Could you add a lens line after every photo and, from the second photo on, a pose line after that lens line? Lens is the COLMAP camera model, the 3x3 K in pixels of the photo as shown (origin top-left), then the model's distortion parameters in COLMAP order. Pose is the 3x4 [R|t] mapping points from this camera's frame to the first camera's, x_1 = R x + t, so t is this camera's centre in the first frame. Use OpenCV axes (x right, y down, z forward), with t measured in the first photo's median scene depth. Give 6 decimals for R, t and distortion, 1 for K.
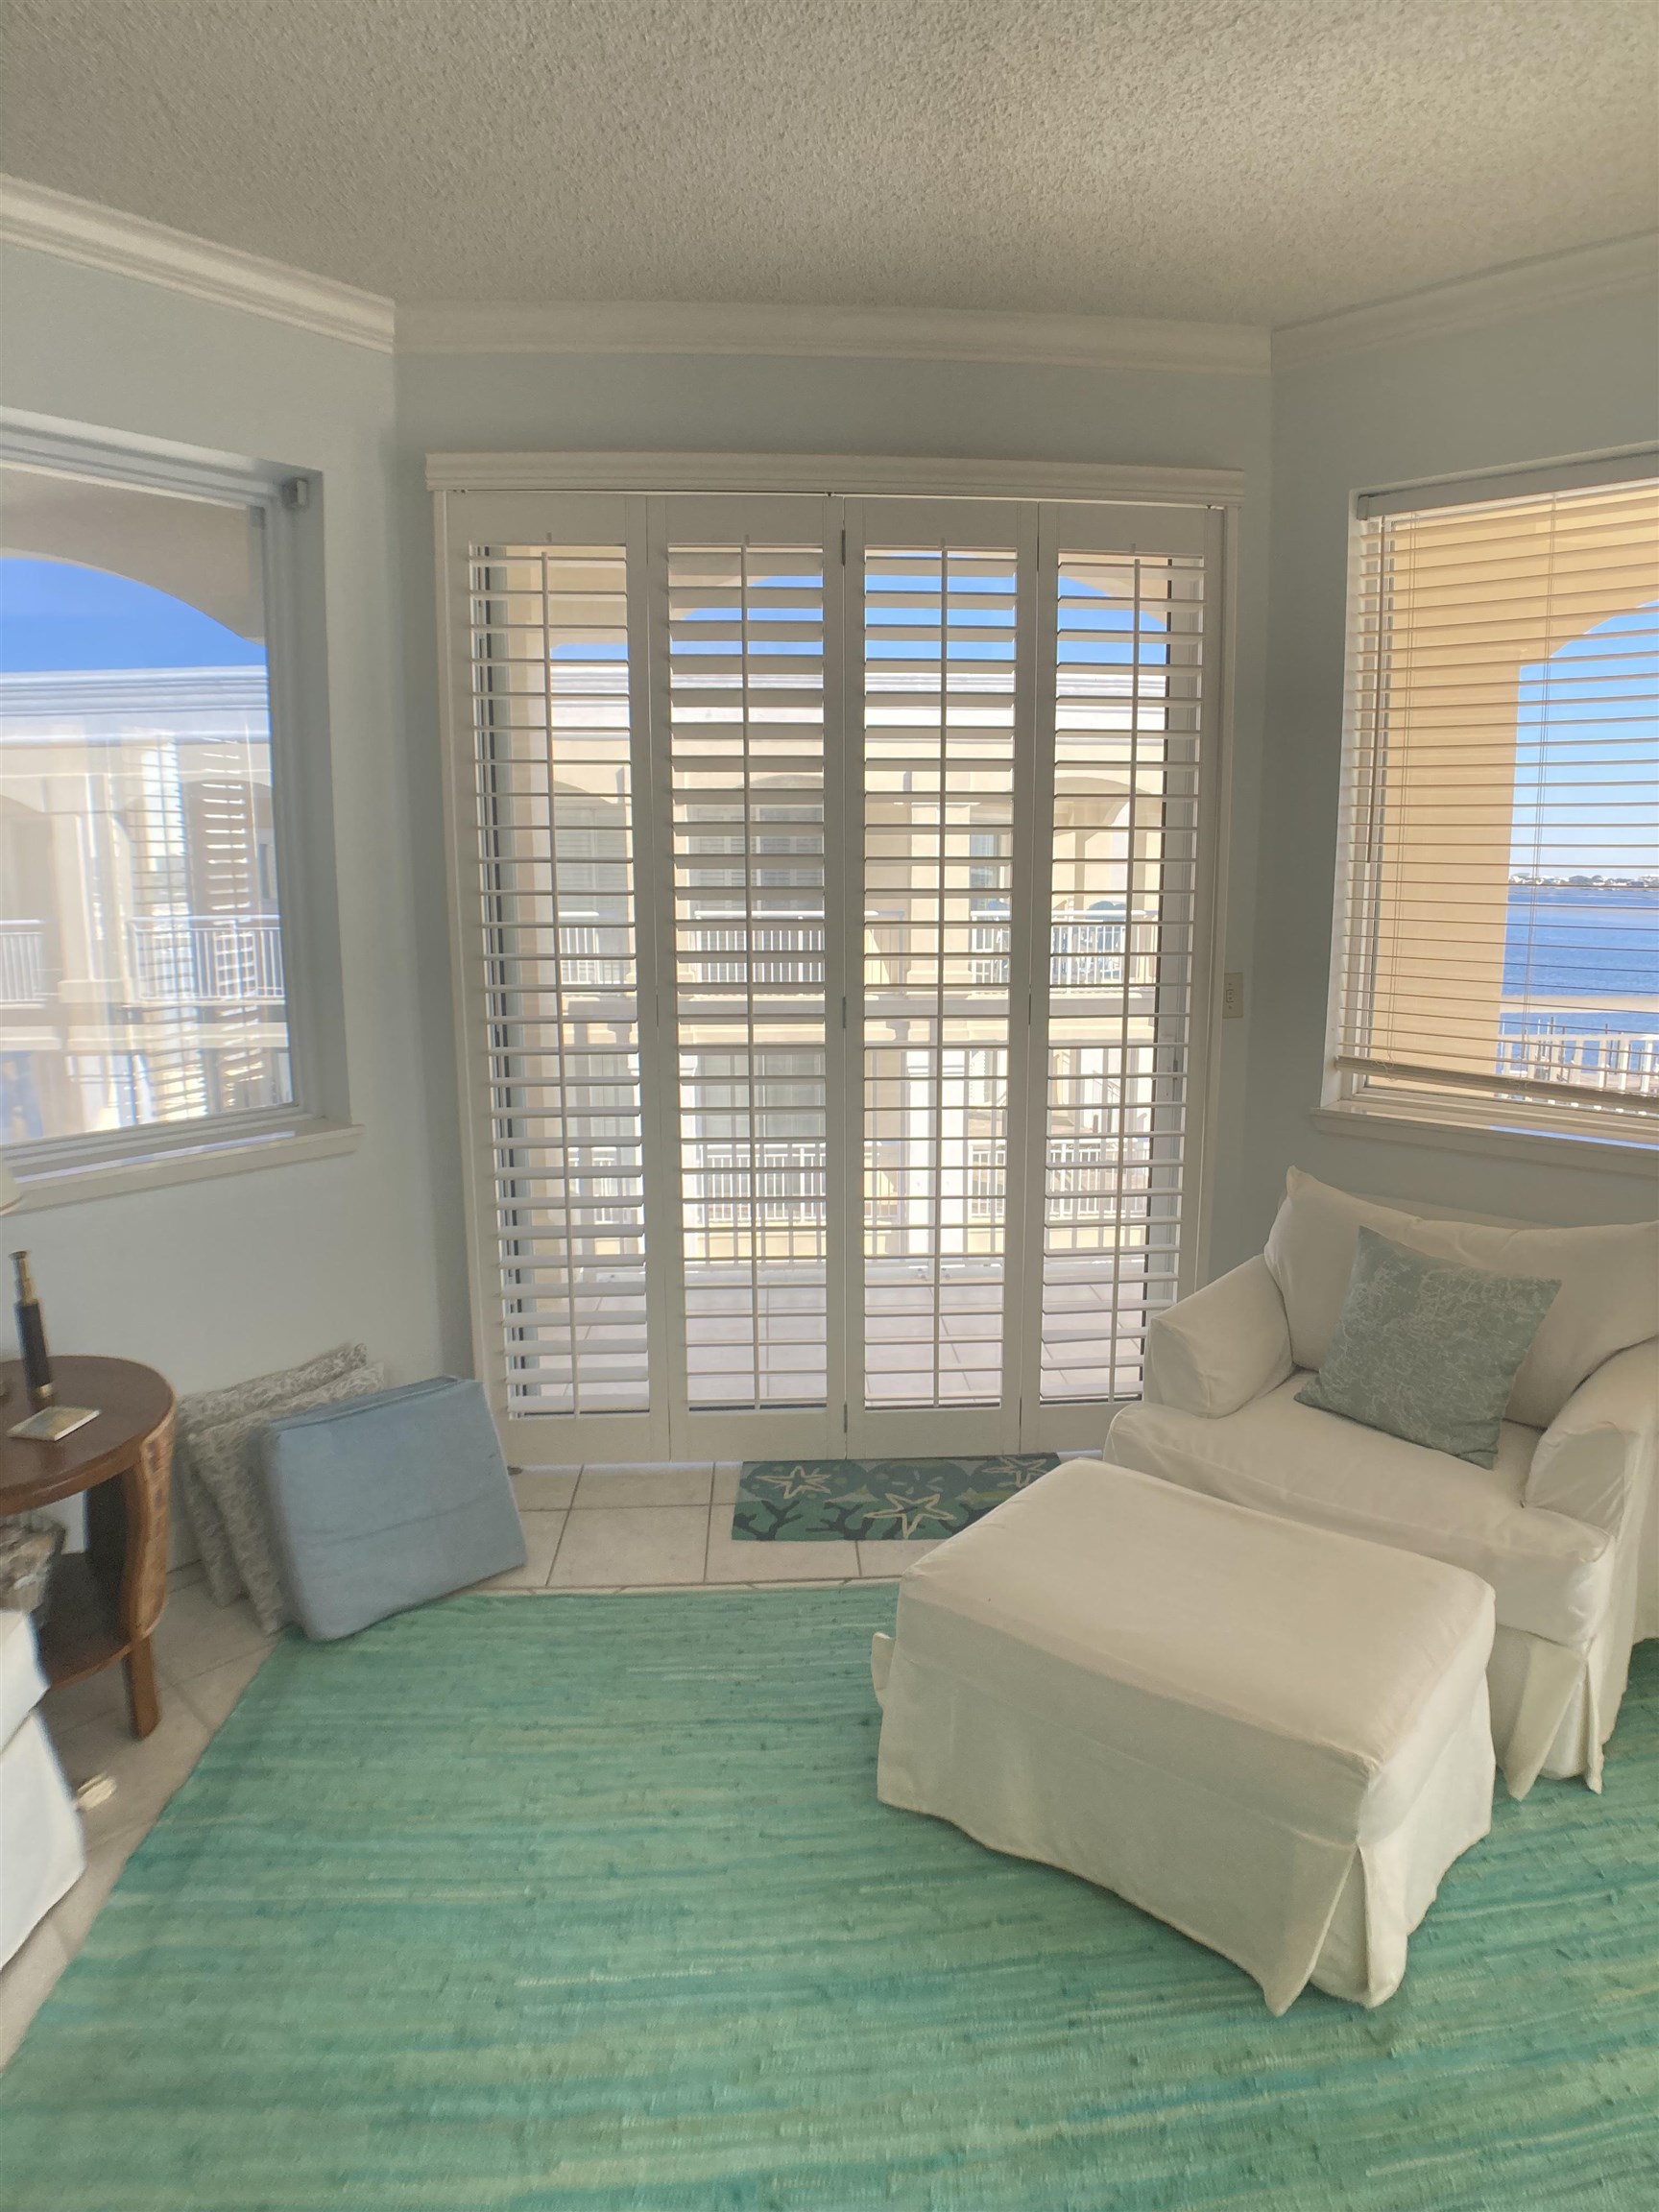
lens RADIAL K [[1270.9, 0, 839.2], [0, 1270.9, 1097.4], [0, 0, 1]] dist [-0.073315, 0.000548]
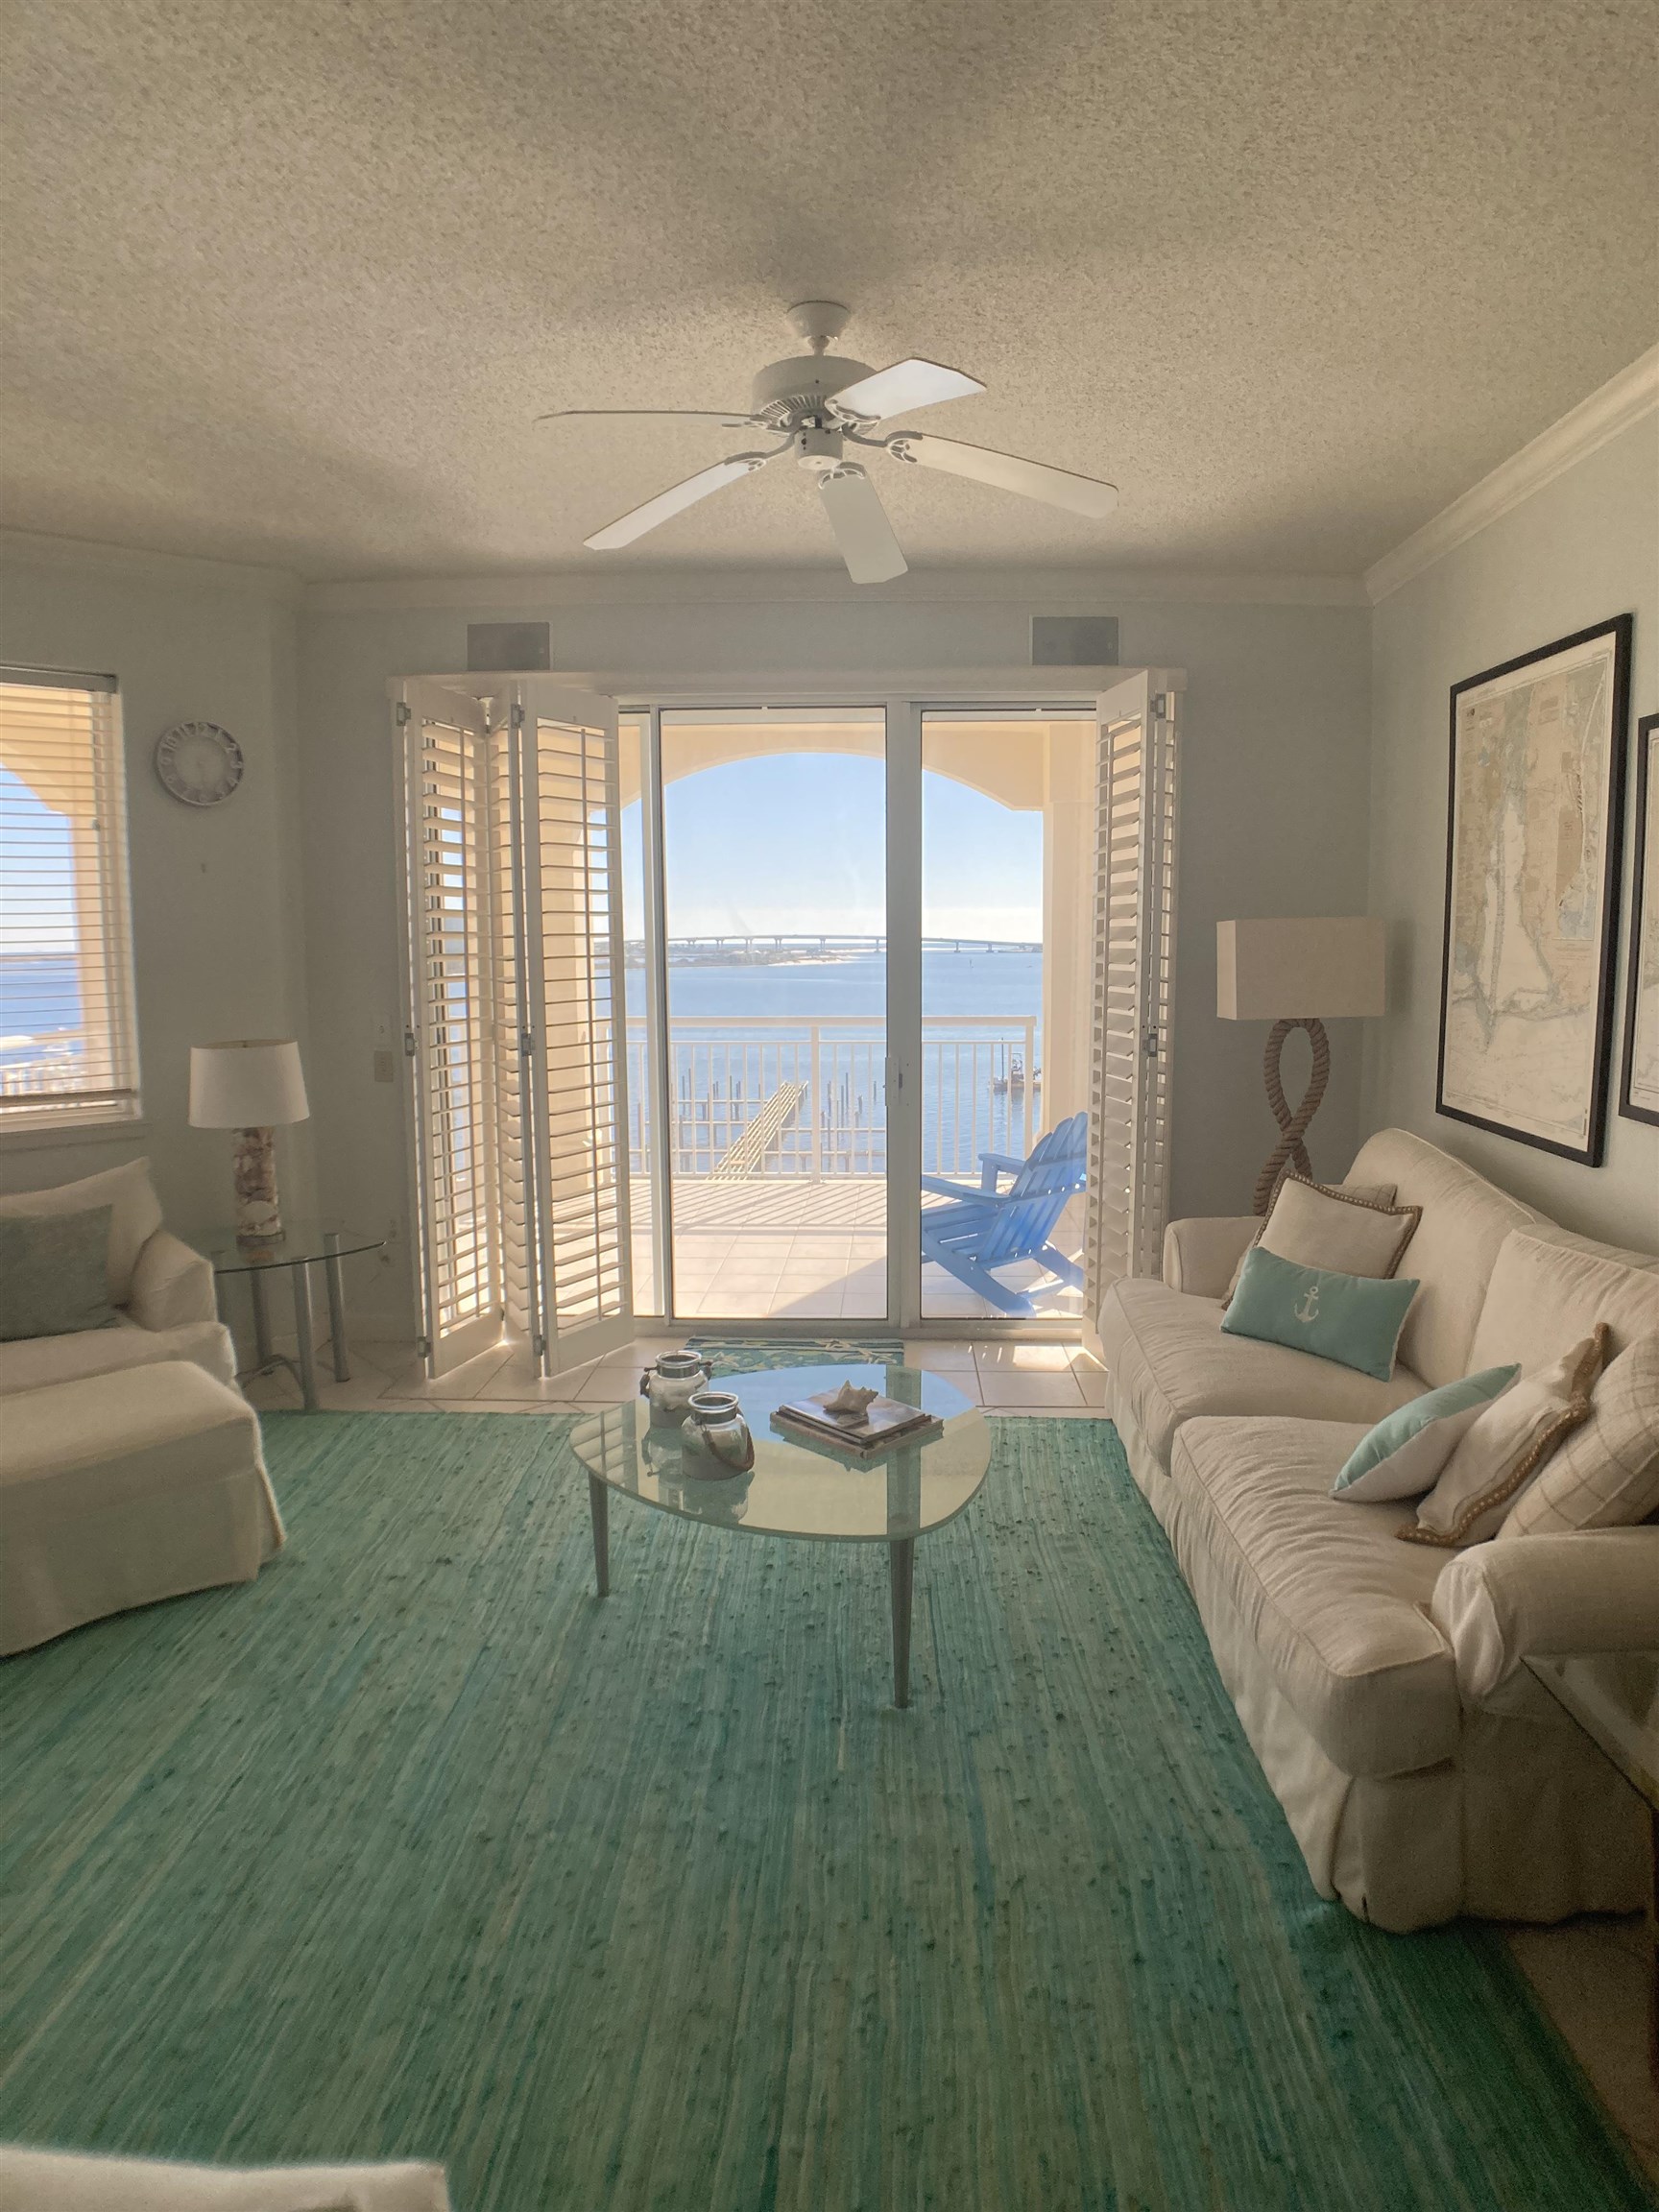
lens RADIAL K [[1270.9, 0, 839.2], [0, 1270.9, 1097.4], [0, 0, 1]] dist [-0.073315, 0.000548]
pose [[0.133033, -0.123897, 0.983337, -0.658379], [0.180592, 0.978577, 0.098866, 0.021885], [-0.974520, 0.164430, 0.152558, -0.122140]]
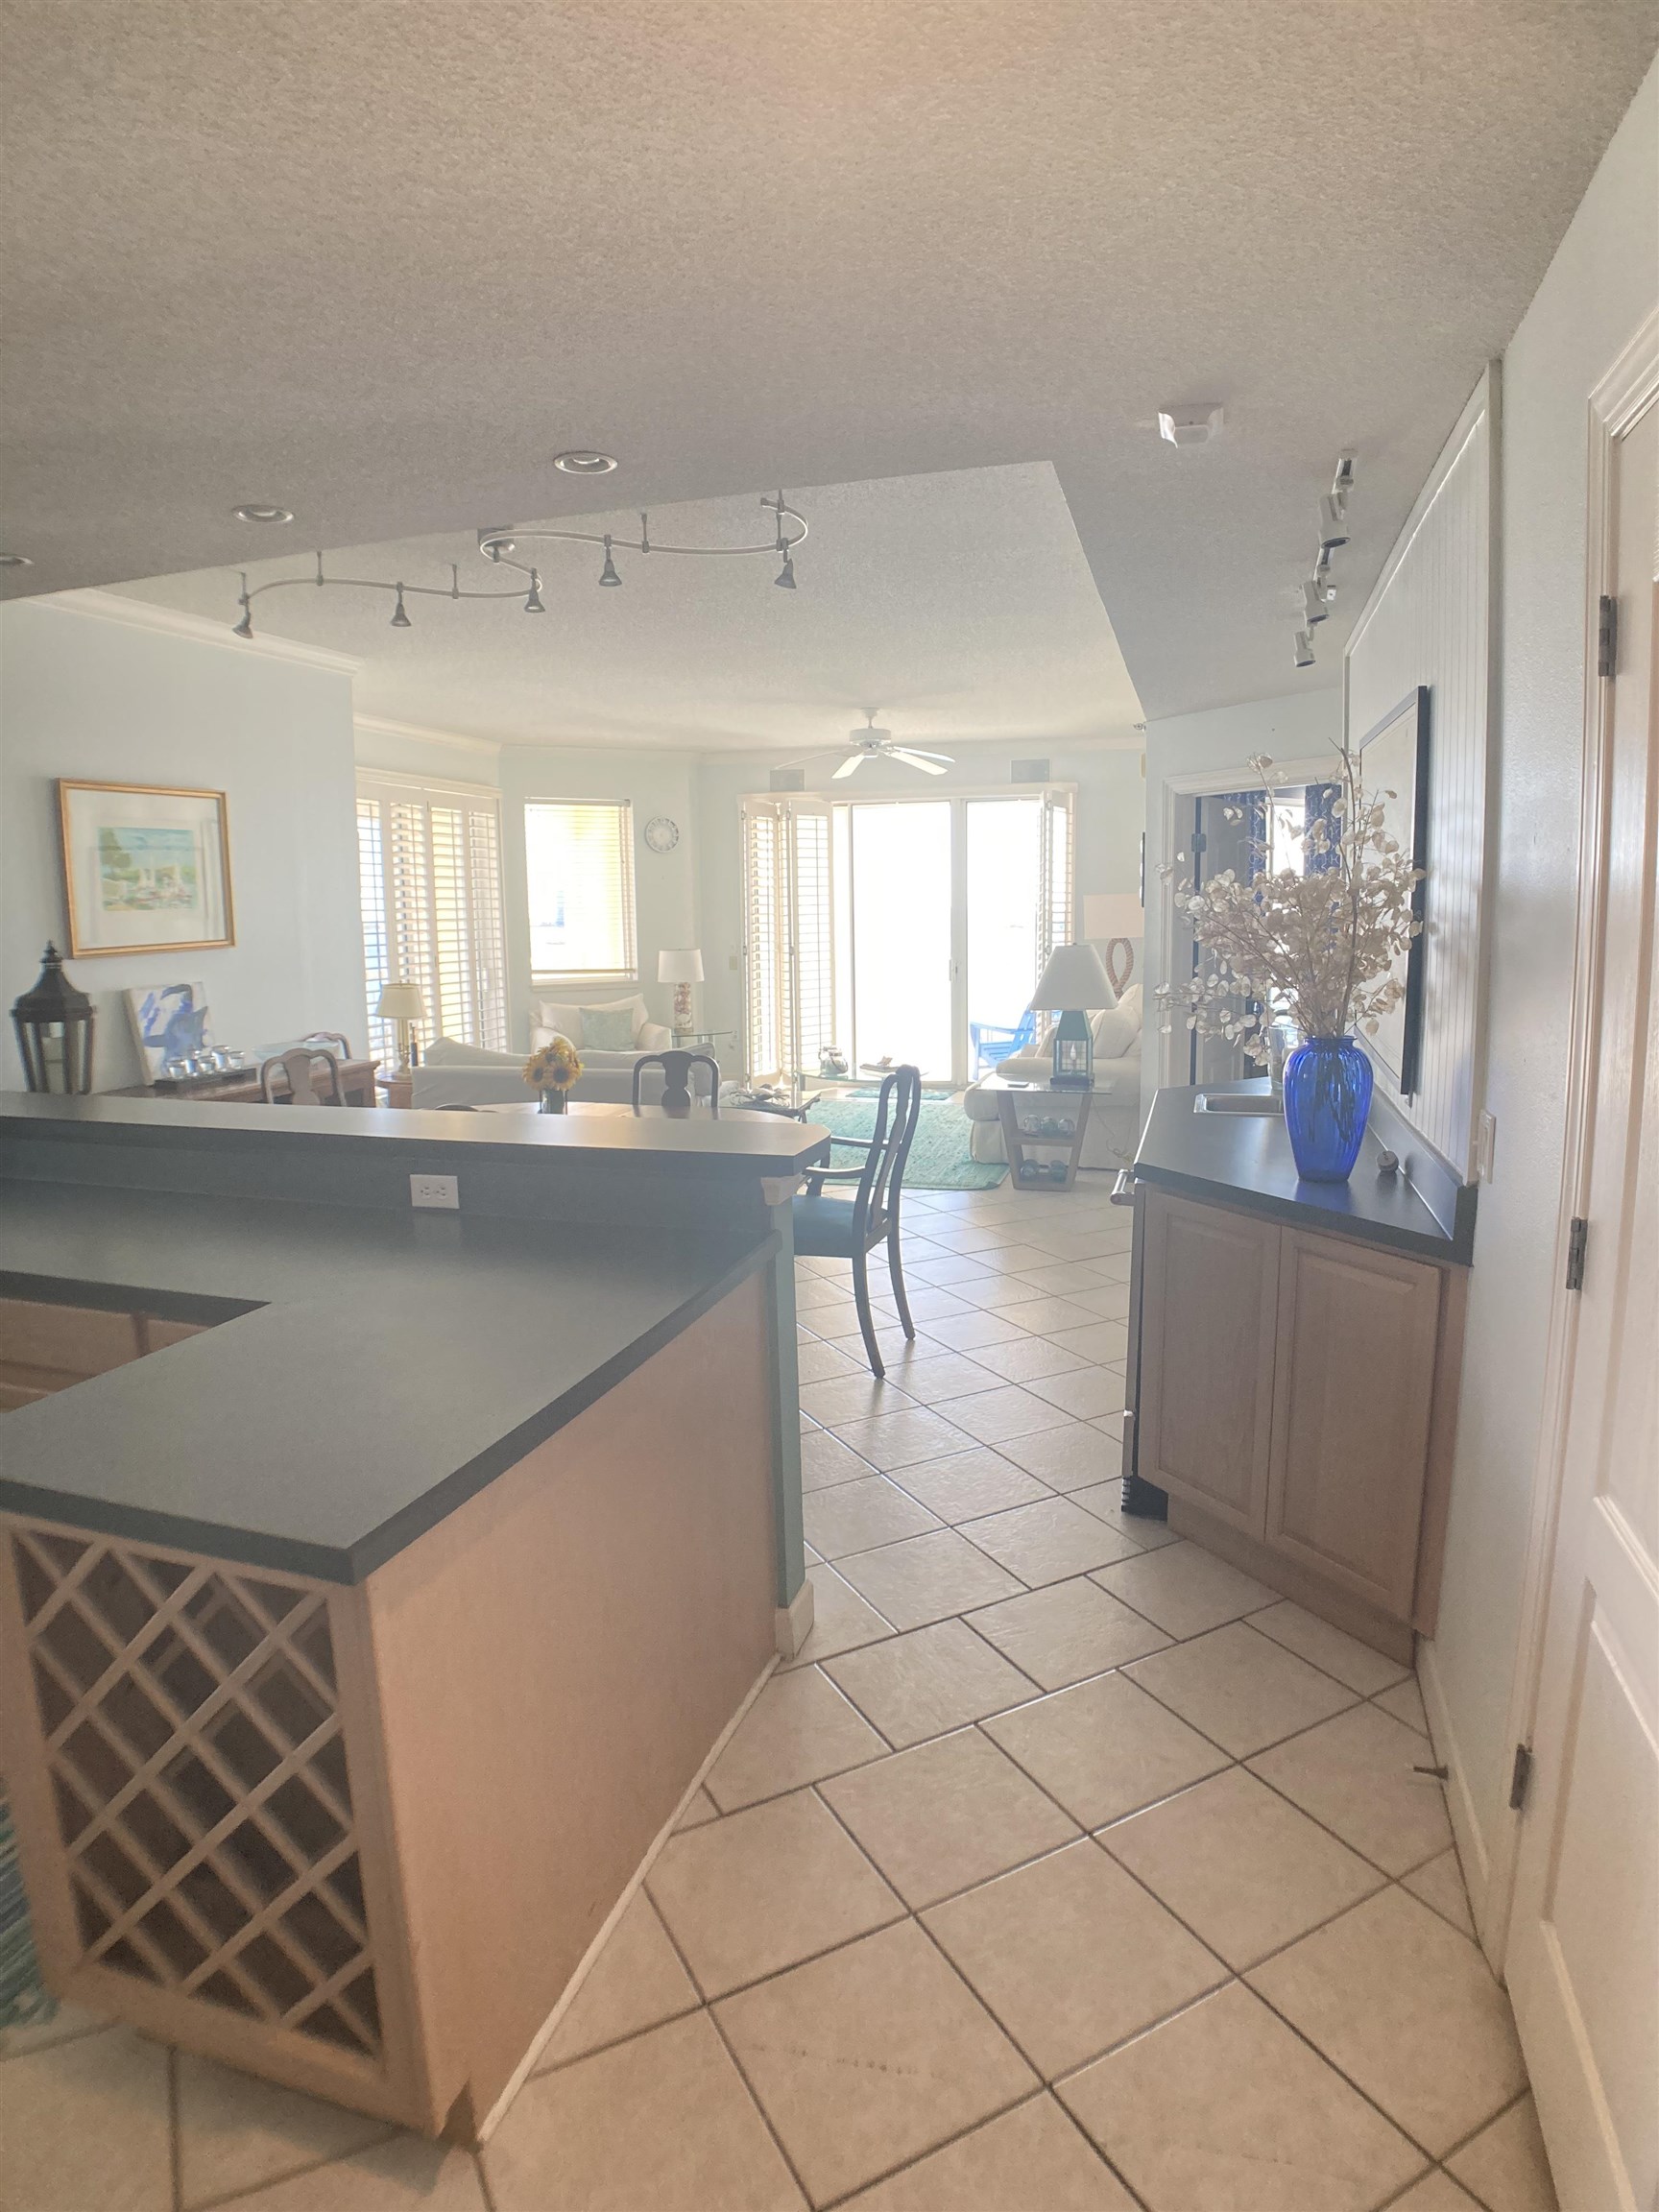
lens RADIAL K [[1258.1, 0, 842.4], [0, 1258.1, 1097.4], [0, 0, 1]] dist [-0.096589, 0.022253]
pose [[0.365994, -0.137562, 0.920394, -2.431325], [0.179765, 0.980838, 0.075113, 0.200383], [-0.913090, 0.137963, 0.383709, -0.947125]]
